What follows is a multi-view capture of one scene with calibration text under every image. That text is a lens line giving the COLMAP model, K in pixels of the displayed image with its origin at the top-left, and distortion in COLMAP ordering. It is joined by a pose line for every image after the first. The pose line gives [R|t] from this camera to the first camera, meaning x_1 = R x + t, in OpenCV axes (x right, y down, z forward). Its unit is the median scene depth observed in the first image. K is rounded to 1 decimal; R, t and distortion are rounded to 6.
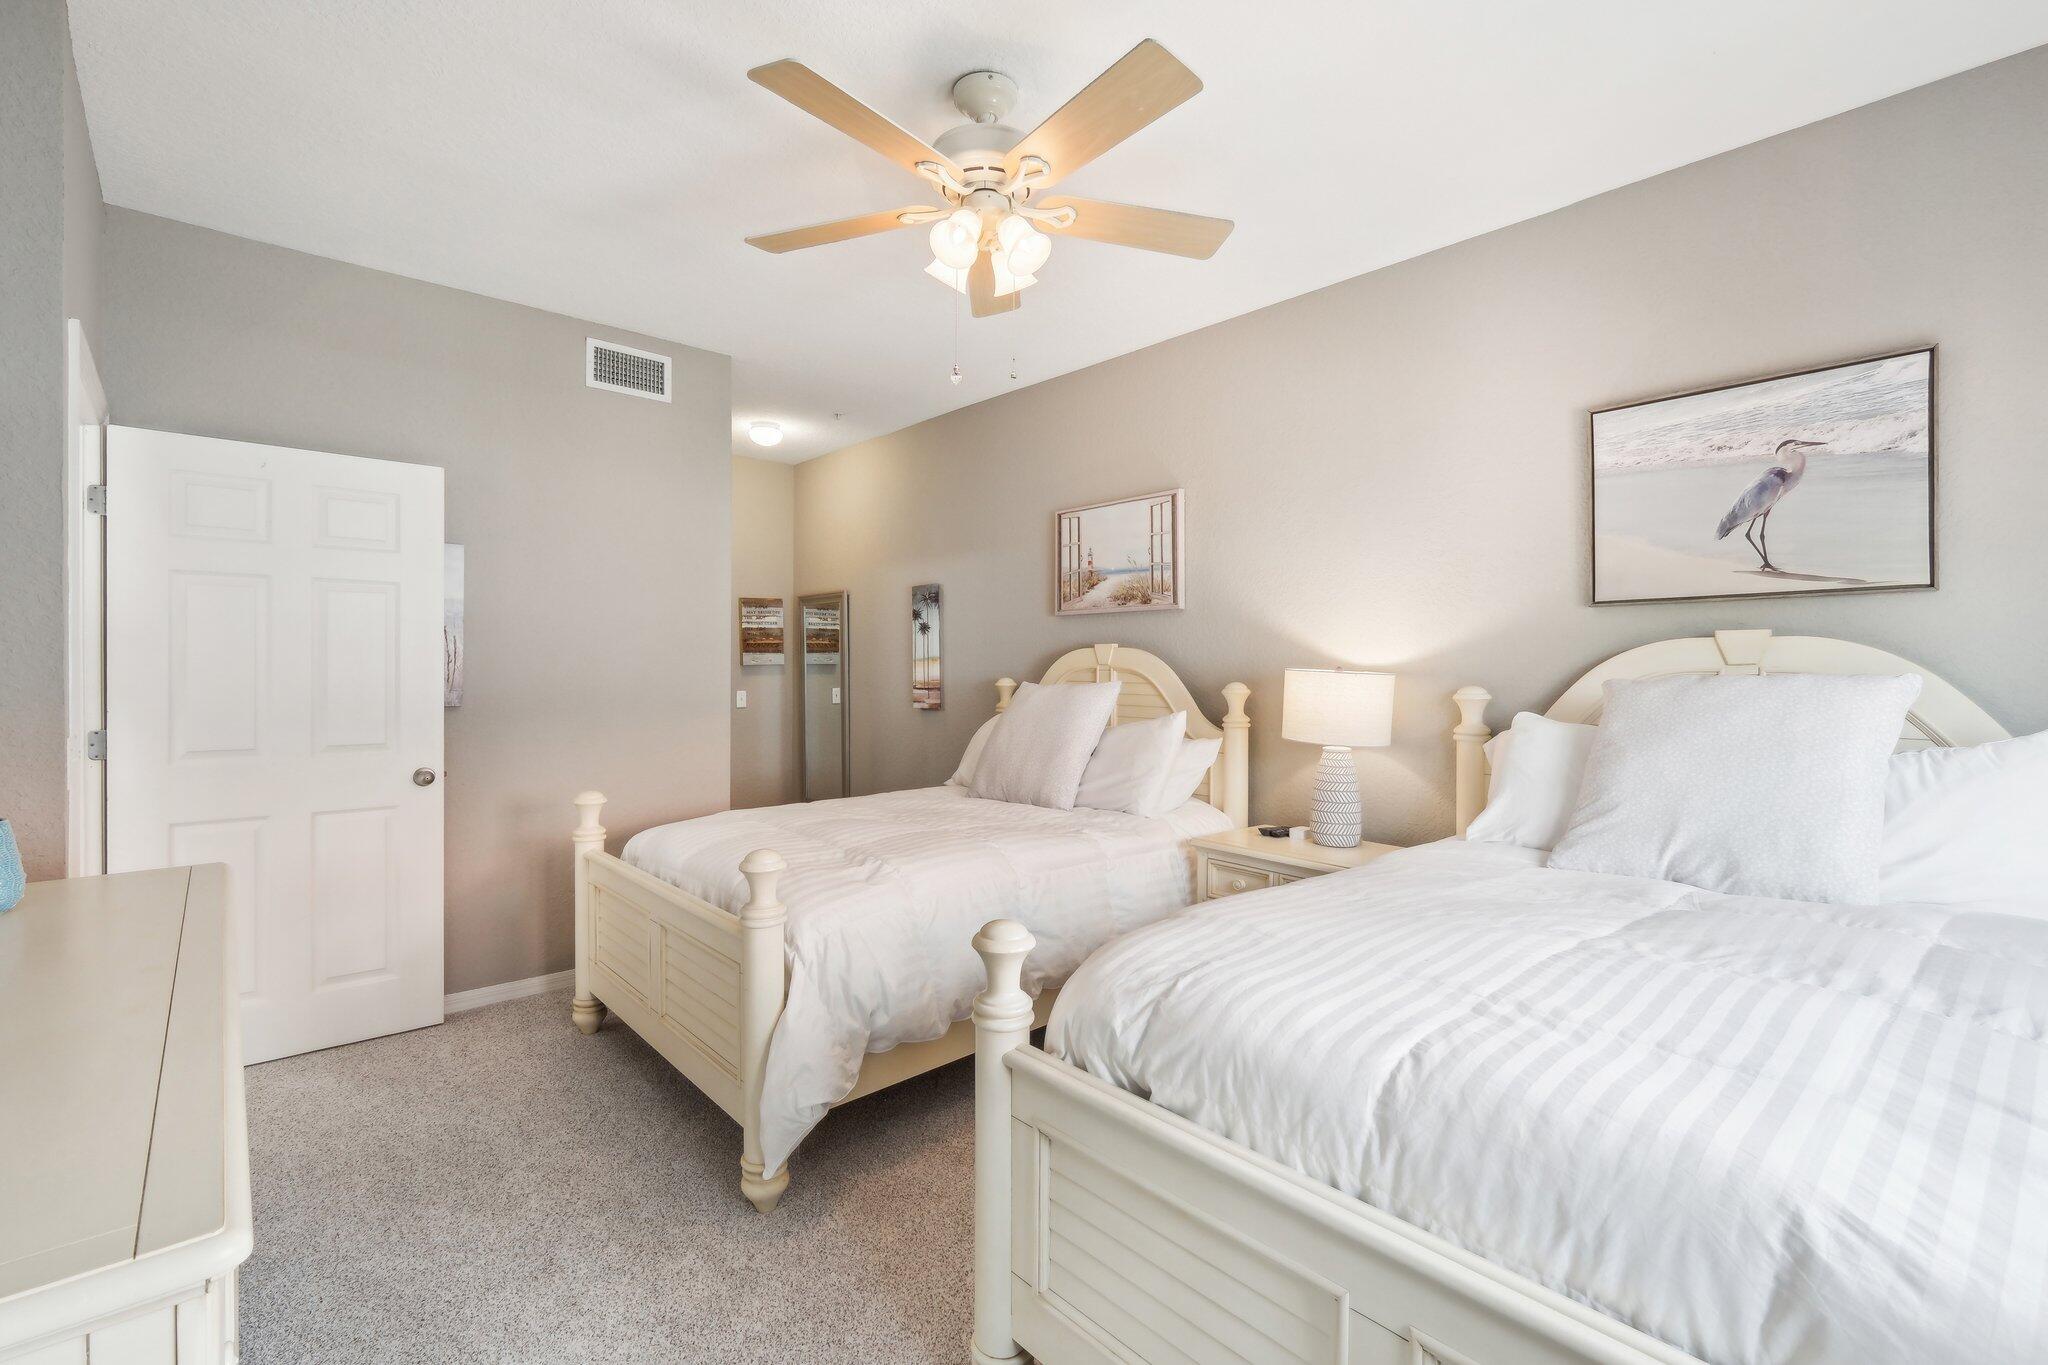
lens RADIAL K [[891.7, 0, 1058.5], [0, 891.7, 659.7], [0, 0, 1]] dist [-0.004486, -0.000421]
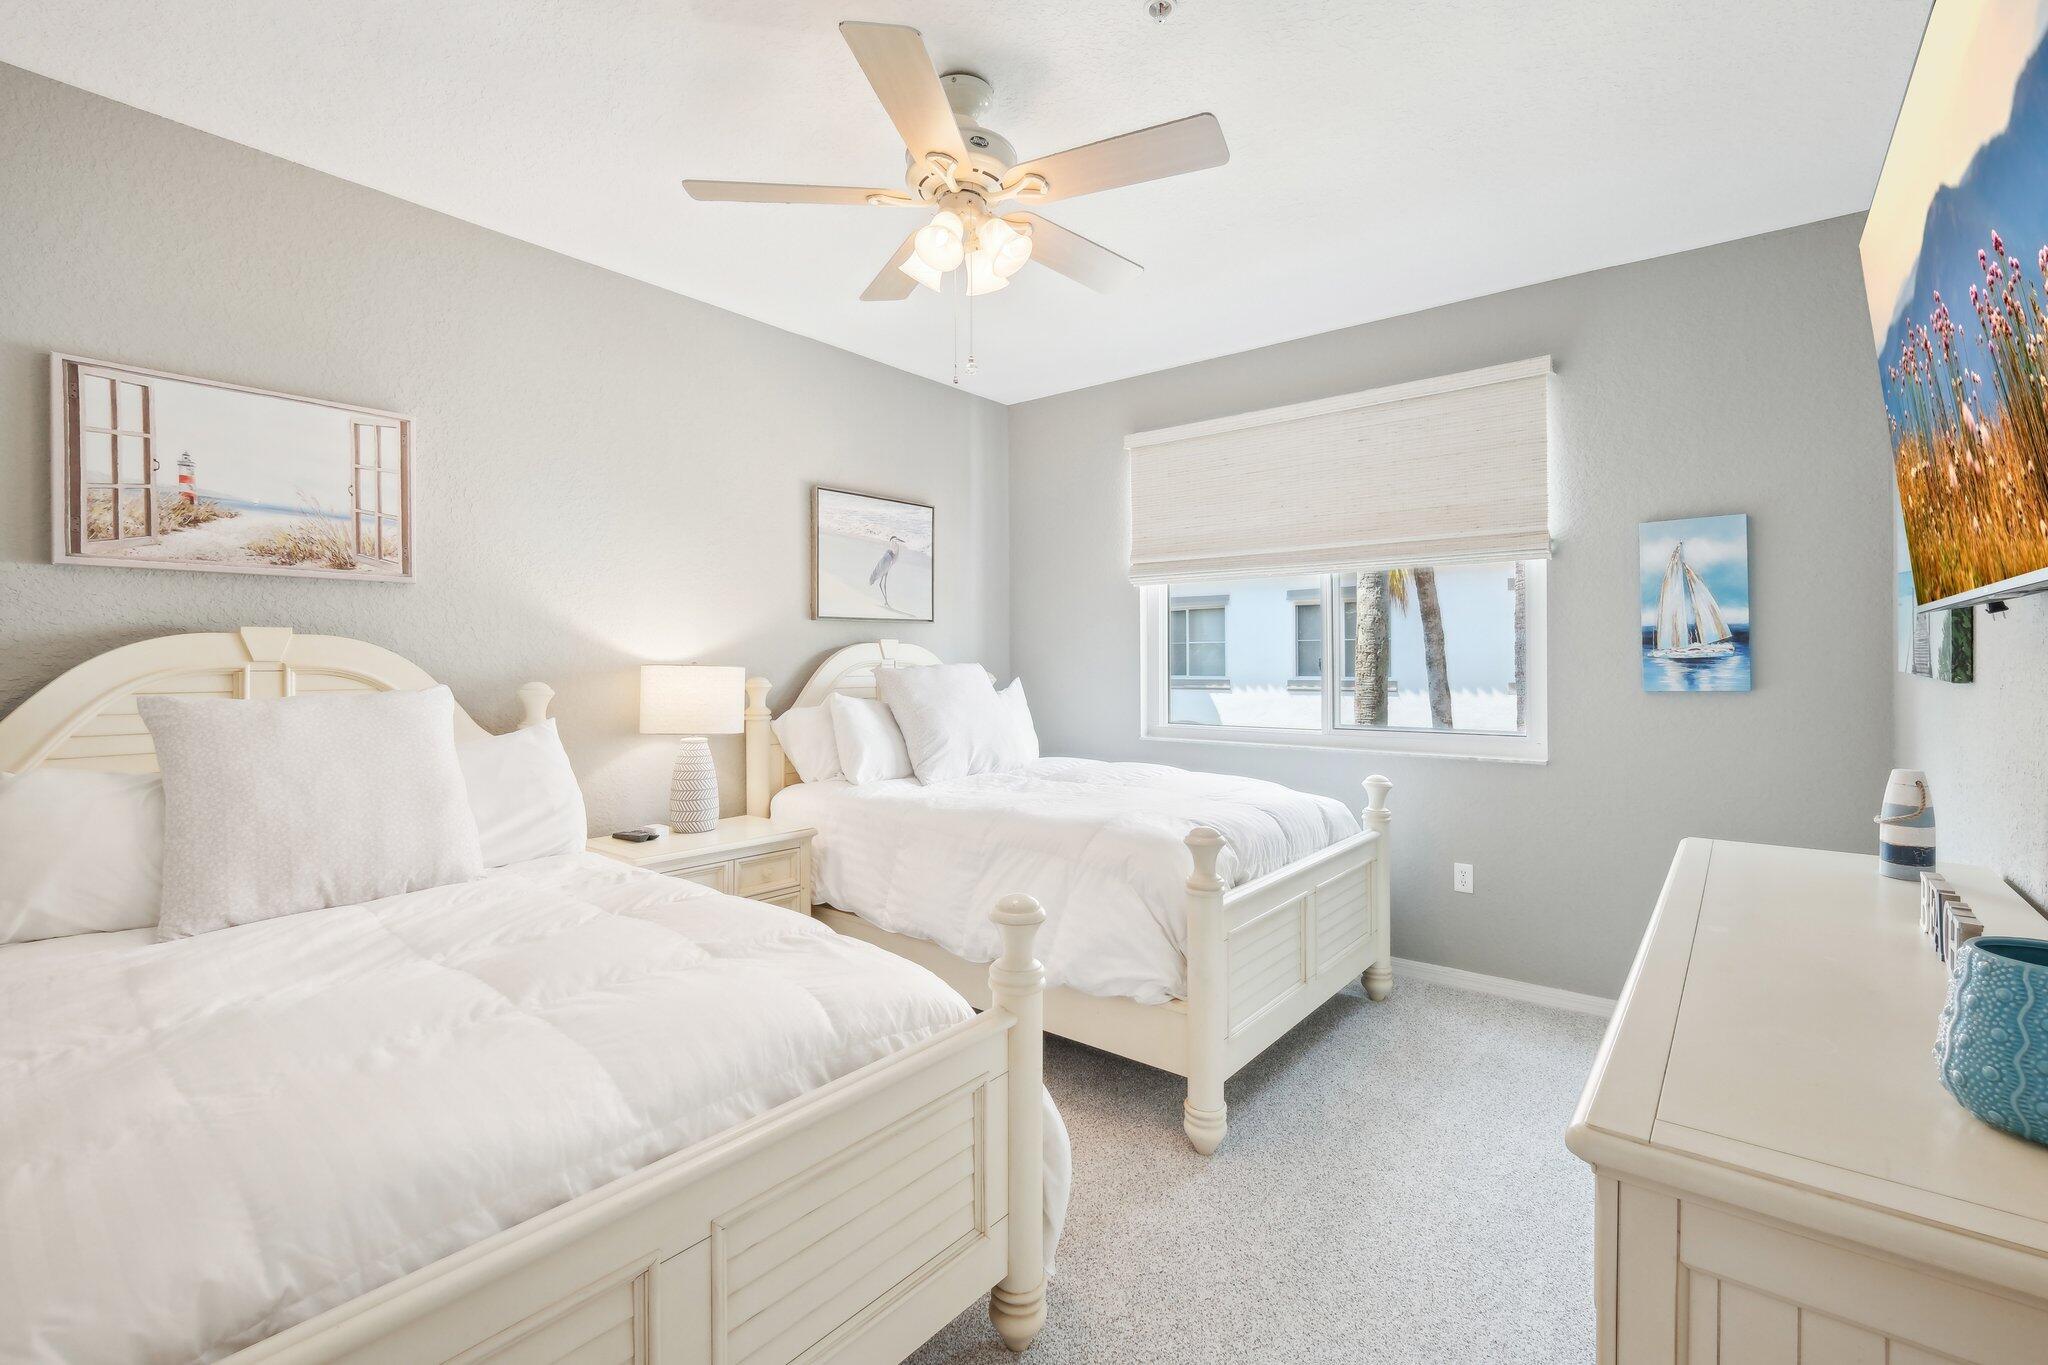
lens RADIAL K [[891.7, 0, 1024.1], [0, 891.7, 662.1], [0, 0, 1]] dist [-0.004486, -0.000421]
pose [[-0.124617, -0.002182, 0.992202, -0.621236], [-0.001567, 0.999997, 0.002002, 0.003854], [-0.992204, -0.001305, -0.124620, 0.588705]]
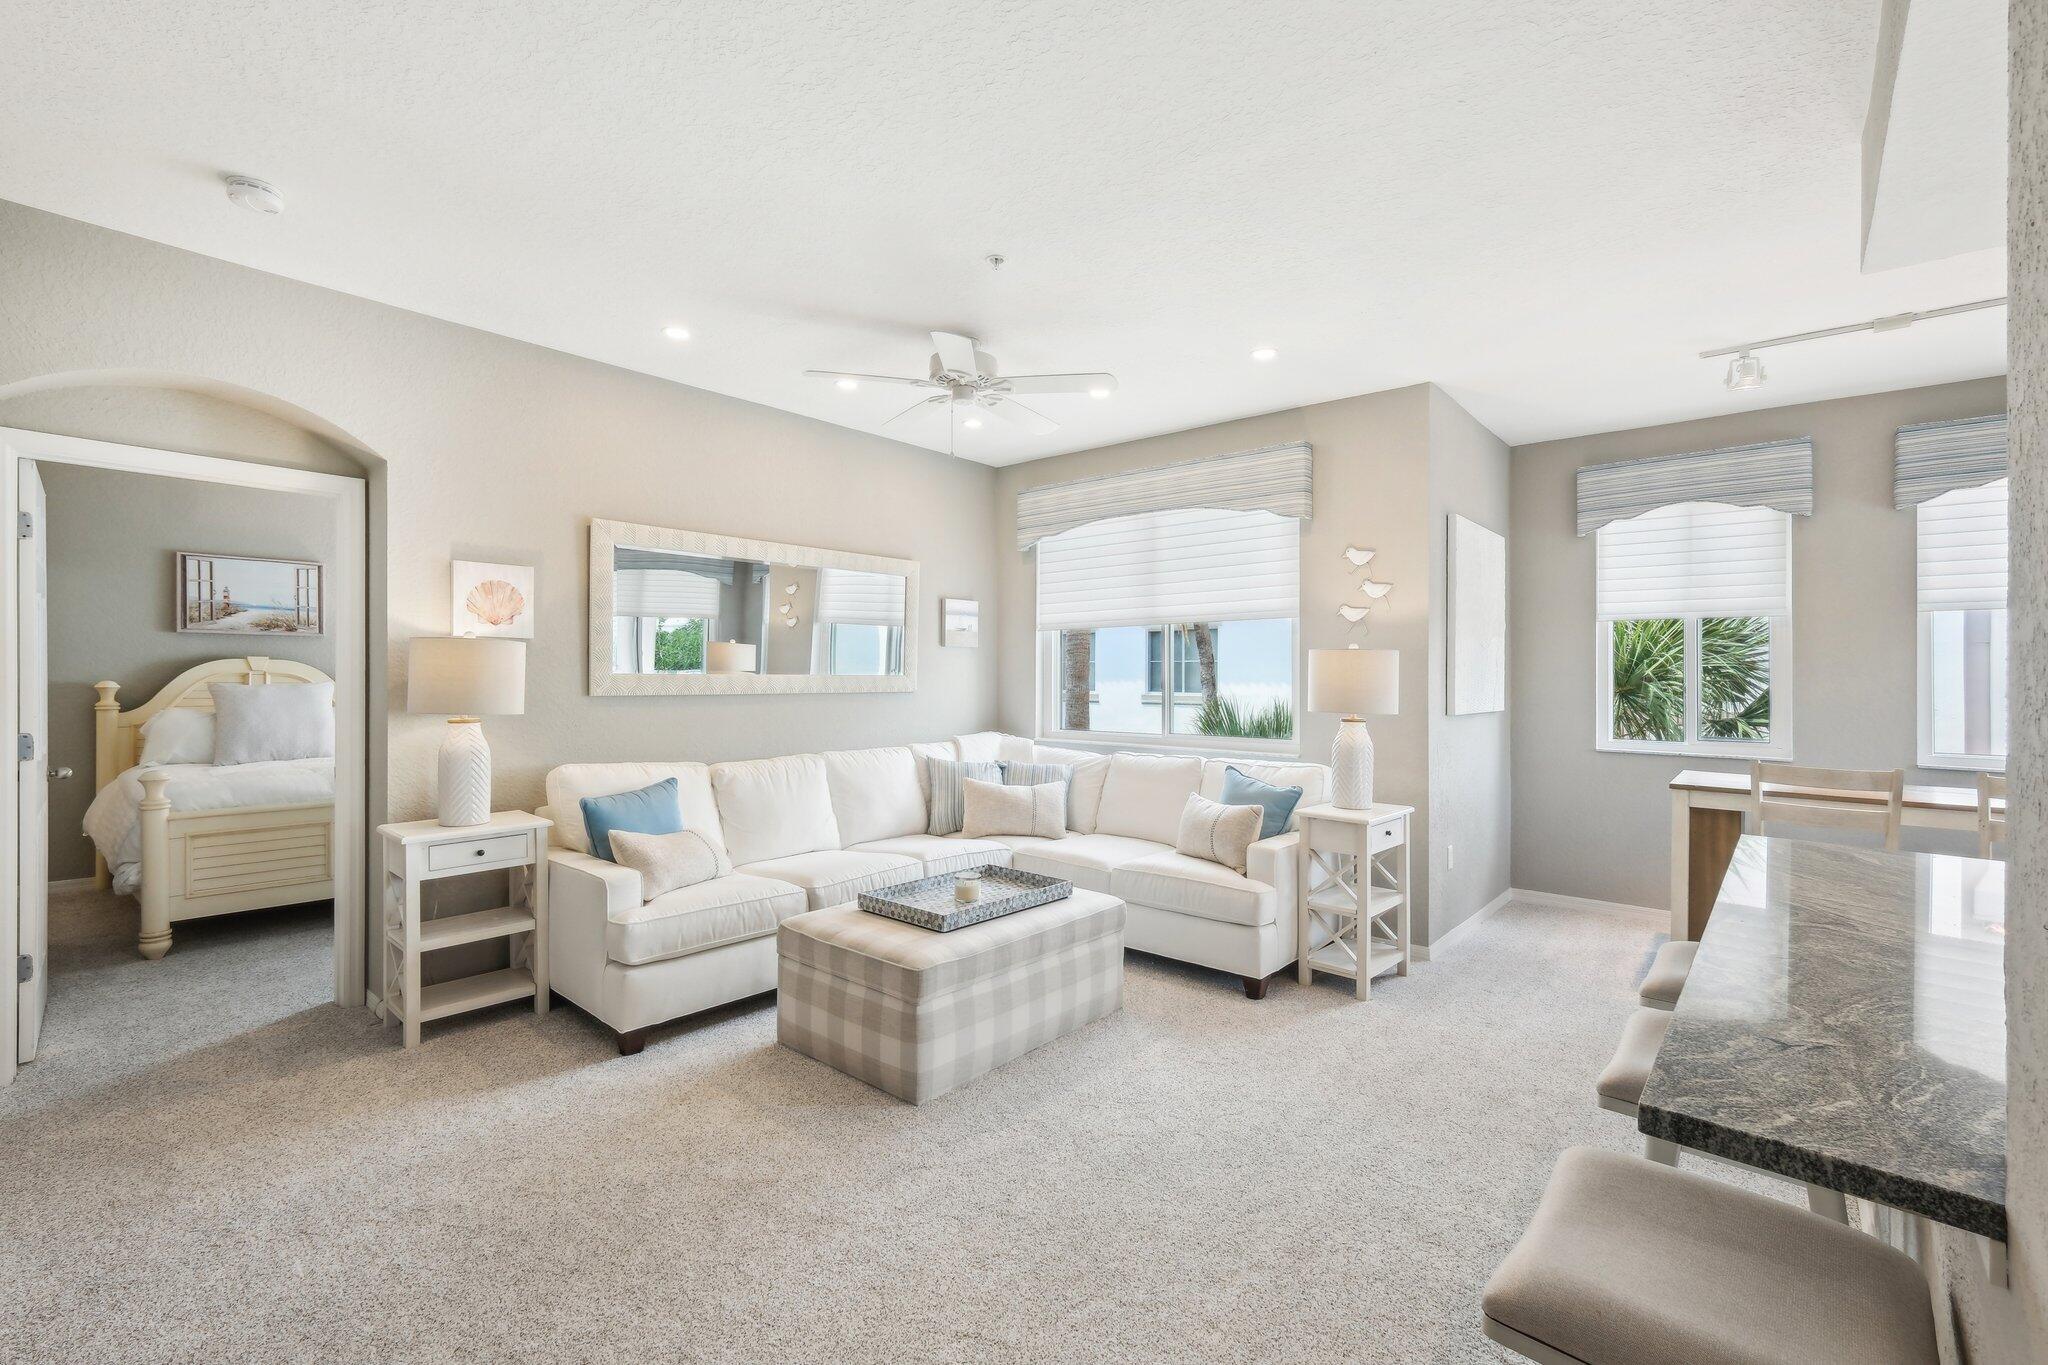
lens RADIAL K [[891.7, 0, 1019.1], [0, 891.7, 685.1], [0, 0, 1]] dist [-0.004486, -0.000421]
pose [[-0.079803, -0.011684, 0.996742, -1.551892], [-0.014054, 0.999845, 0.010595, -0.003879], [-0.996712, -0.013162, -0.079955, -0.134852]]
